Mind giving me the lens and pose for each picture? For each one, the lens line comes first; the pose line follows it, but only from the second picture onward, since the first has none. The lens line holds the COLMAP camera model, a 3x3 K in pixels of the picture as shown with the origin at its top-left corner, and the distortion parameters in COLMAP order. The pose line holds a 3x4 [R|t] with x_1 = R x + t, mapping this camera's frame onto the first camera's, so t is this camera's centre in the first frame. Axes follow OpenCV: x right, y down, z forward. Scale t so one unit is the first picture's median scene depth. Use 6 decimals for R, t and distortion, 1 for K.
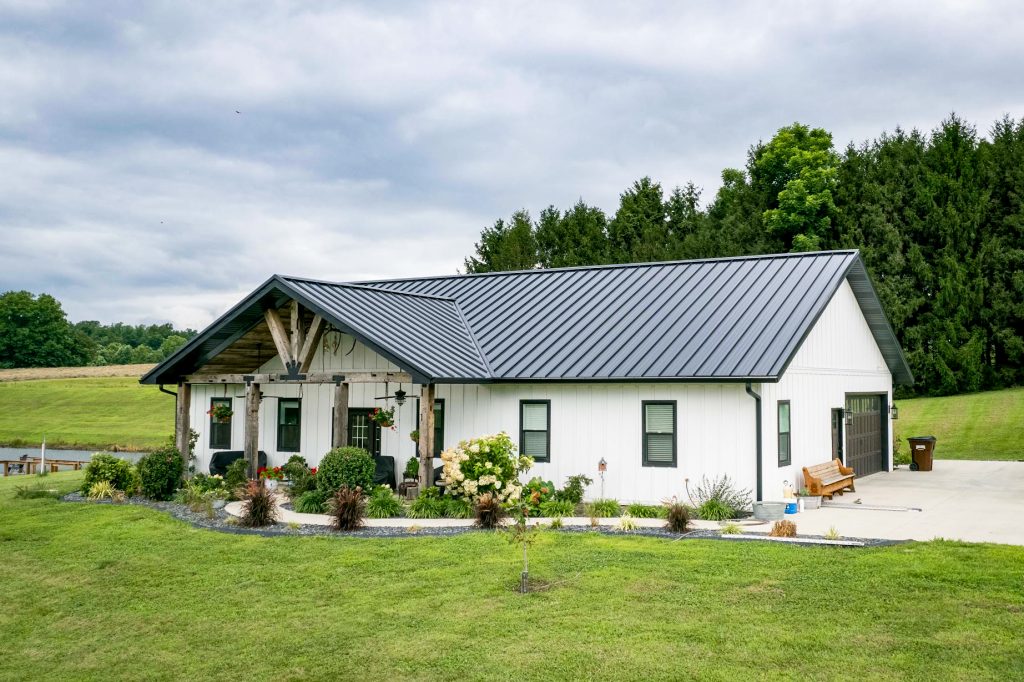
lens RADIAL K [[1044.7, 0, 612.6], [0, 1044.7, 340.0], [0, 0, 1]] dist [-0.050652, -0.005514]
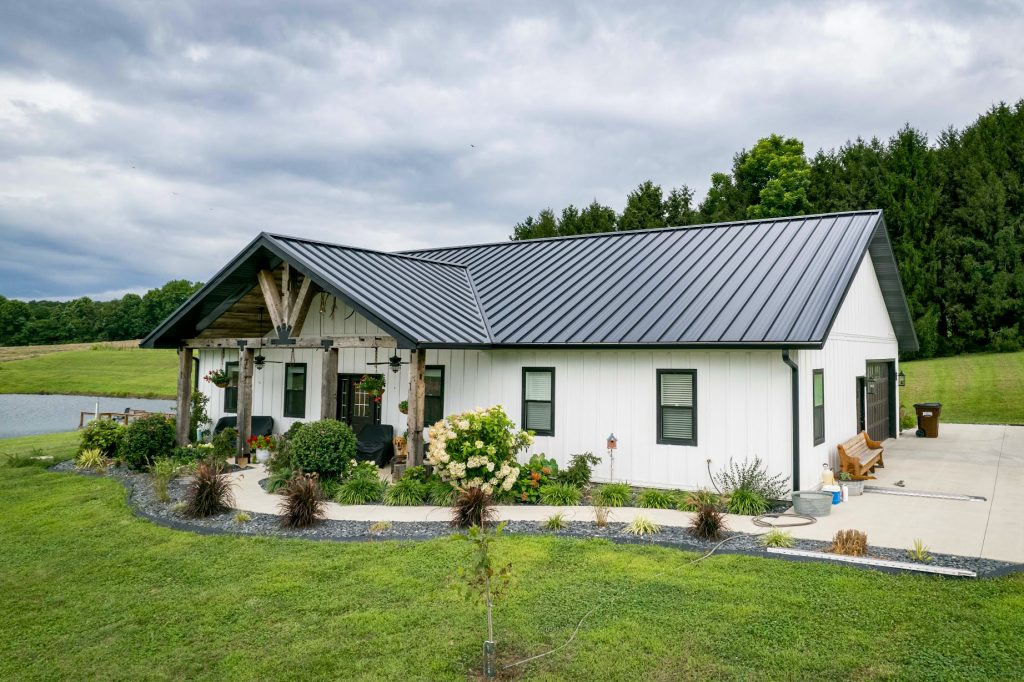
lens RADIAL K [[767.4, 0, 590.8], [0, 767.4, 311.2], [0, 0, 1]] dist [-0.052054, 0.003590]
pose [[0.999265, 0.001729, -0.038300, -0.002411], [-0.002077, 0.999957, -0.009058, 0.012600], [0.038283, 0.009130, 0.999225, 0.294595]]
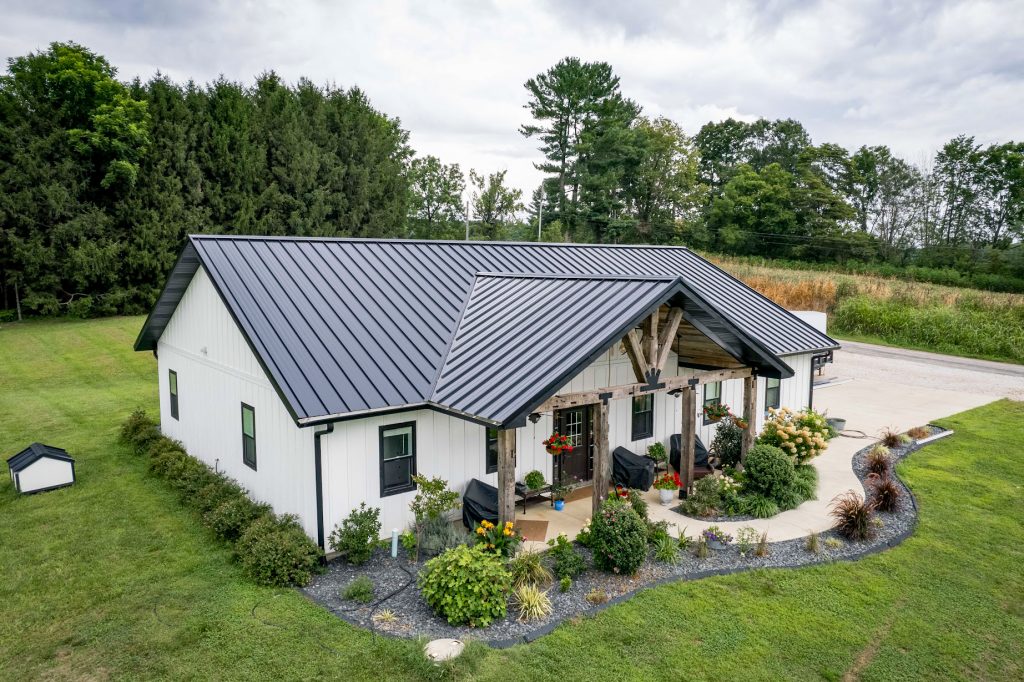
lens RADIAL K [[728.6, 0, 529.2], [0, 728.6, 343.7], [0, 0, 1]] dist [-0.077257, 0.044486]
pose [[0.375648, -0.099213, 0.921437, -0.860248], [-0.050729, 0.990561, 0.127337, -0.071565], [-0.925373, -0.094577, 0.367069, 0.805740]]
